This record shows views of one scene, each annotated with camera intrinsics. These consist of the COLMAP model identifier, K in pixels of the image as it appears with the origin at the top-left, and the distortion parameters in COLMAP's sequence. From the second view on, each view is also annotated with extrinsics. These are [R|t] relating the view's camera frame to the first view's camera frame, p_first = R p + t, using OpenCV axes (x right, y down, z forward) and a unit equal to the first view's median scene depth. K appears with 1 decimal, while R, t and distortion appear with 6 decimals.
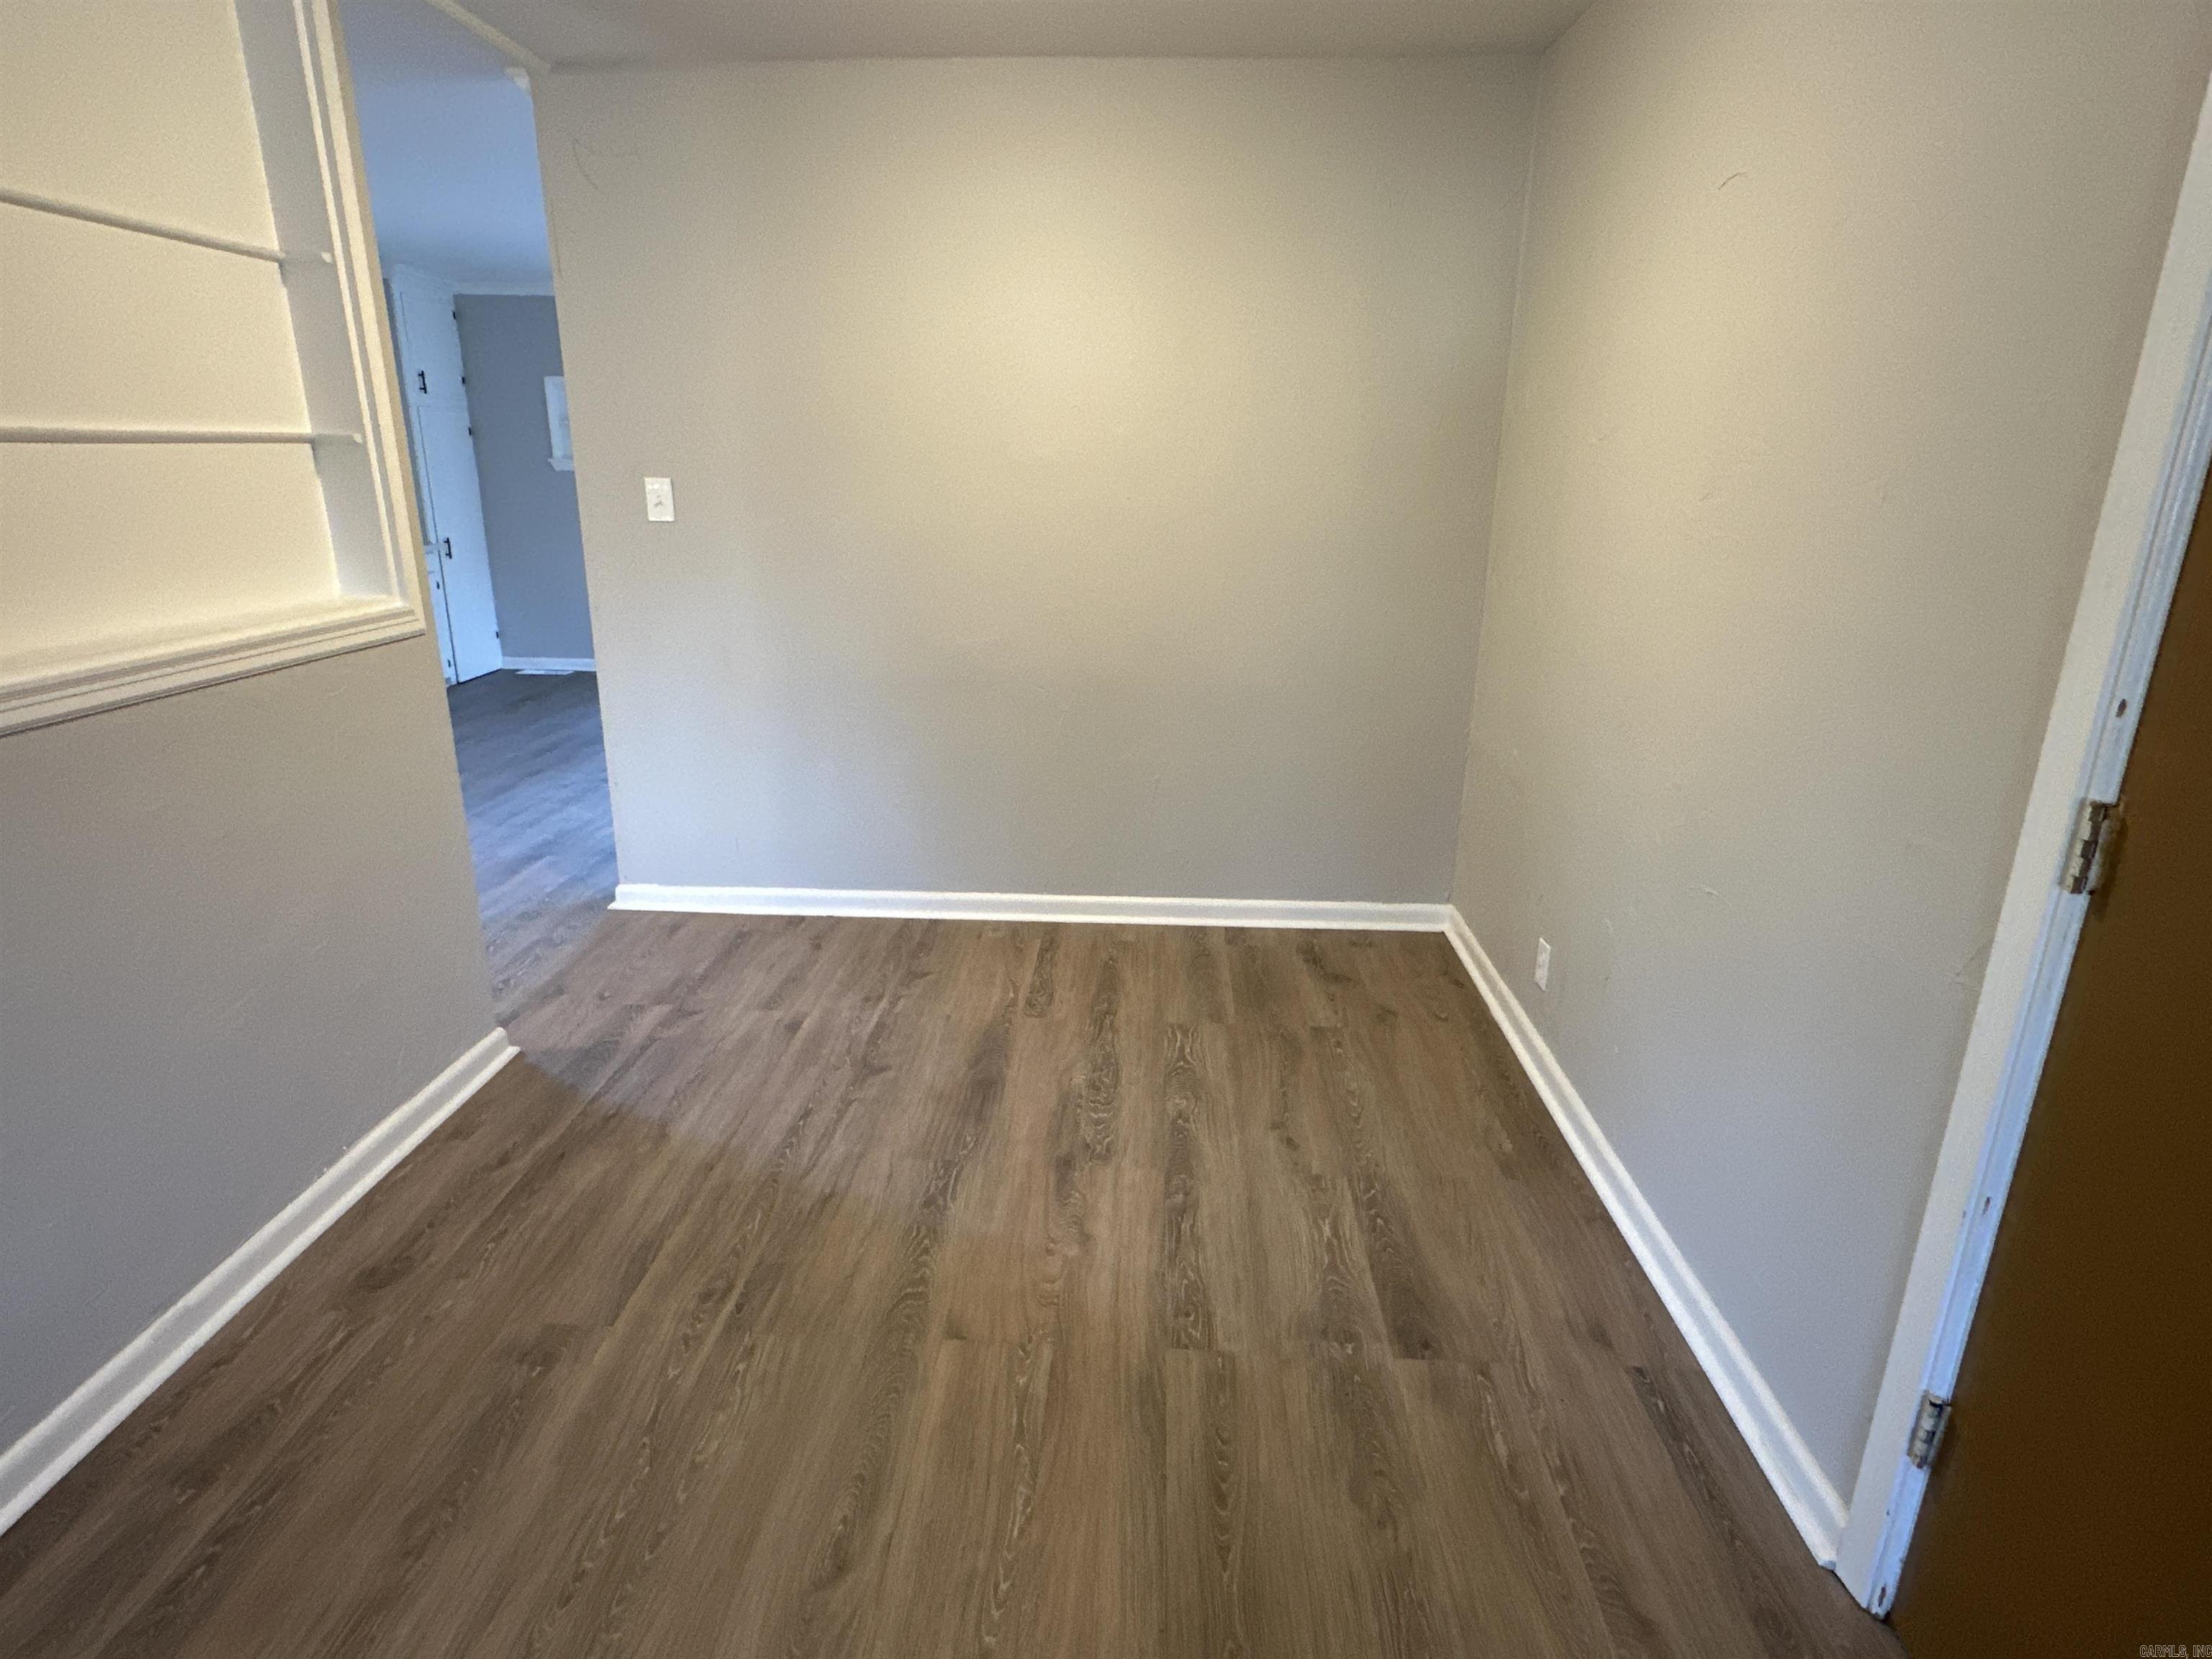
lens RADIAL K [[1197.4, 0, 1104.0], [0, 1197.4, 828.5], [0, 0, 1]] dist [-0.003058, 0.001189]
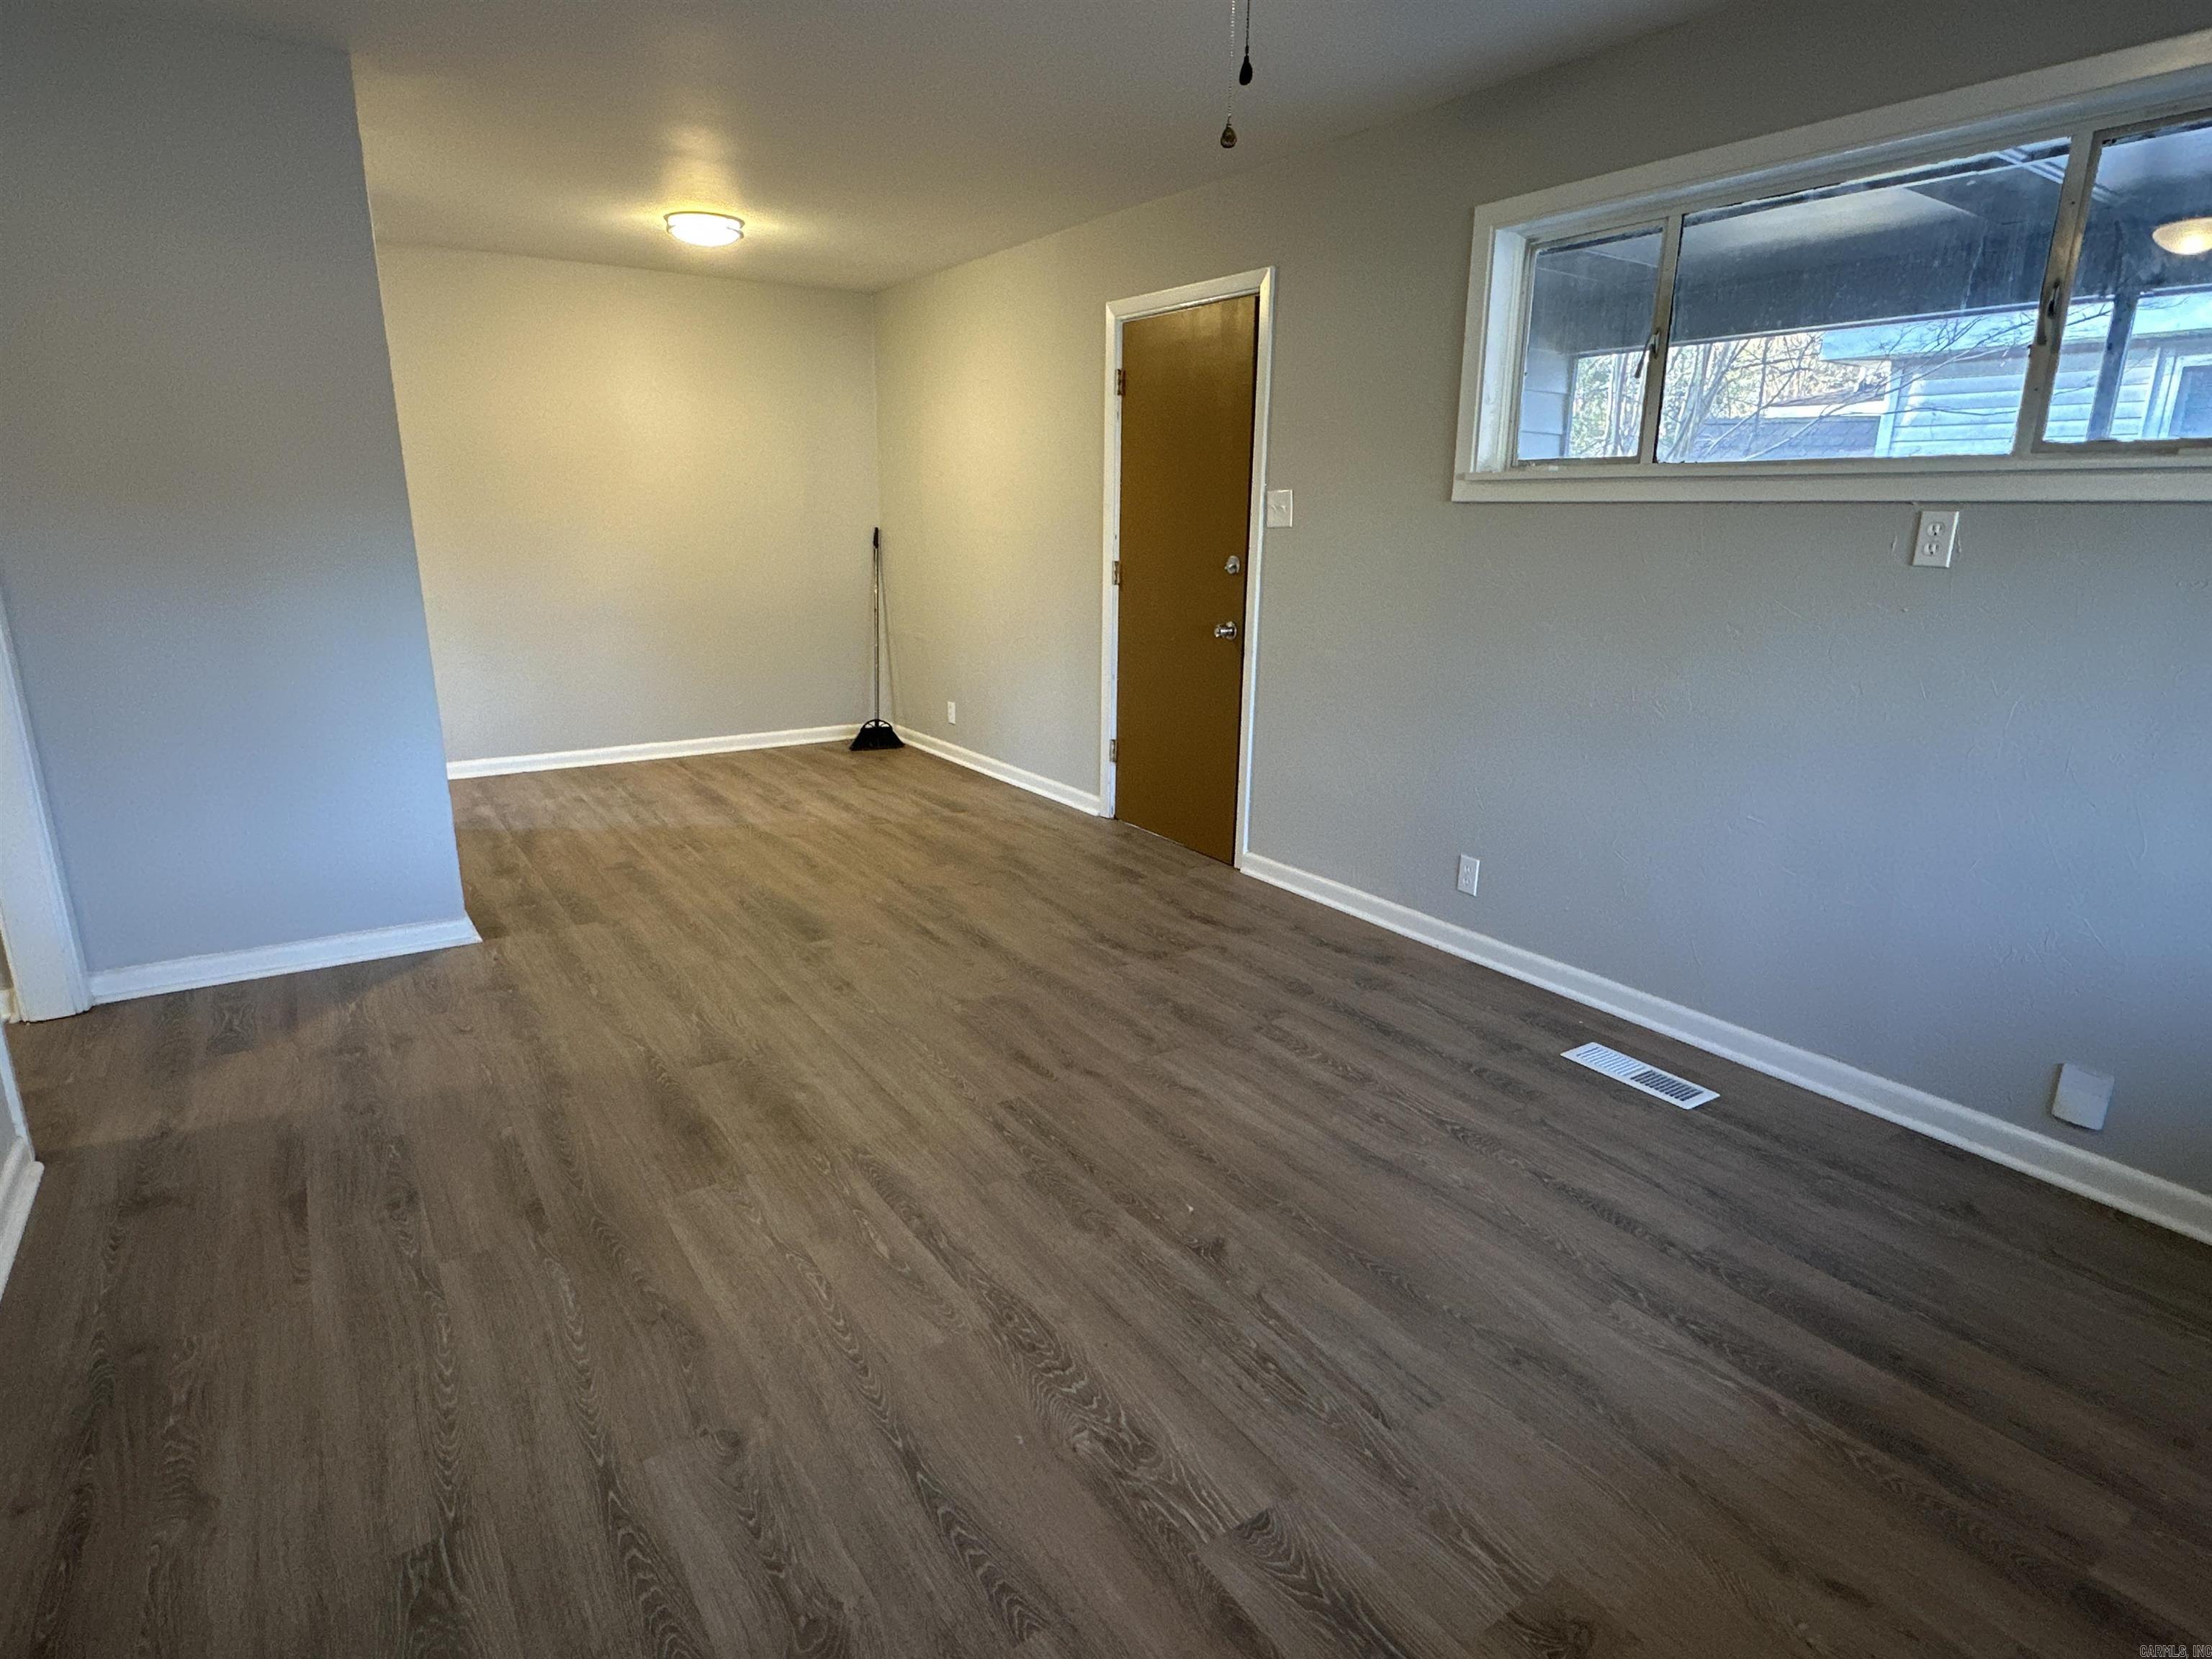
lens RADIAL K [[1197.4, 0, 1104.0], [0, 1197.4, 828.5], [0, 0, 1]] dist [-0.003058, 0.001189]
pose [[0.801321, -0.154815, 0.577856, -0.826259], [0.175736, 0.984234, 0.019994, 0.382772], [-0.571841, 0.085528, 0.815894, -1.083799]]
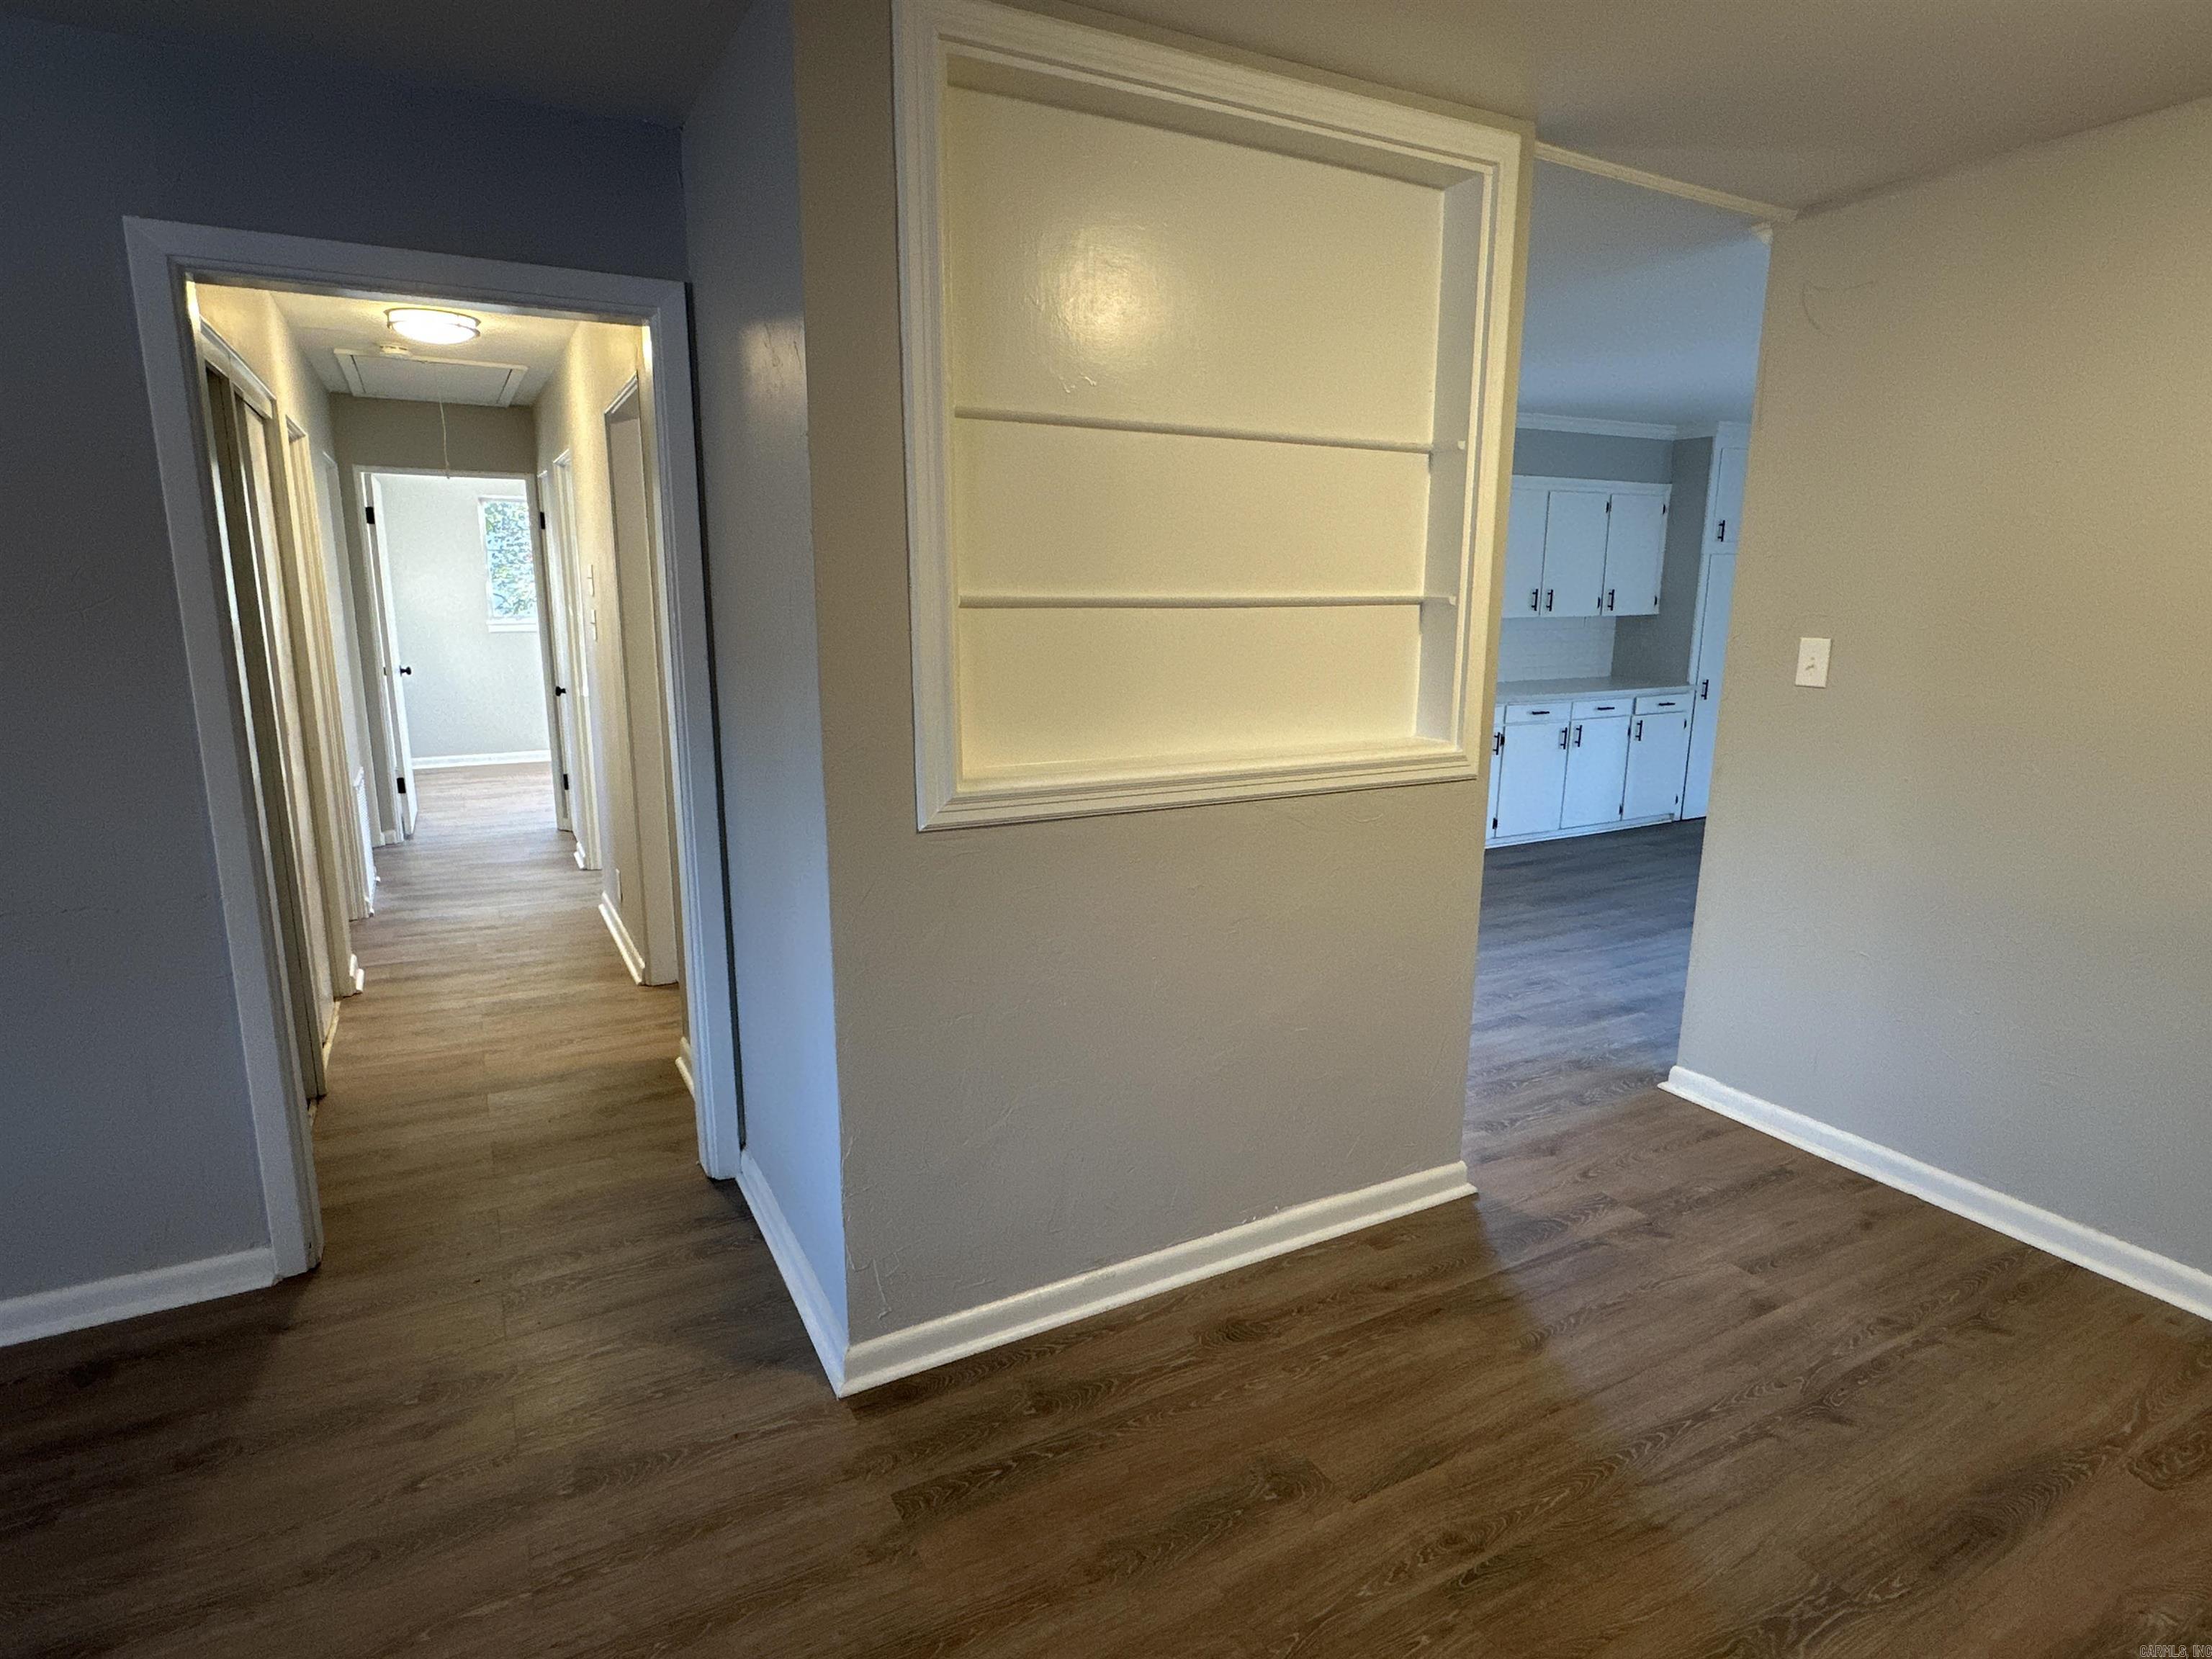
lens RADIAL K [[1197.4, 0, 1104.0], [0, 1197.4, 828.5], [0, 0, 1]] dist [-0.003058, 0.001189]
pose [[0.519078, 0.168298, -0.837994, 0.164291], [-0.256451, 0.965918, 0.035136, -0.074985], [0.815347, 0.196666, 0.544547, 0.165758]]
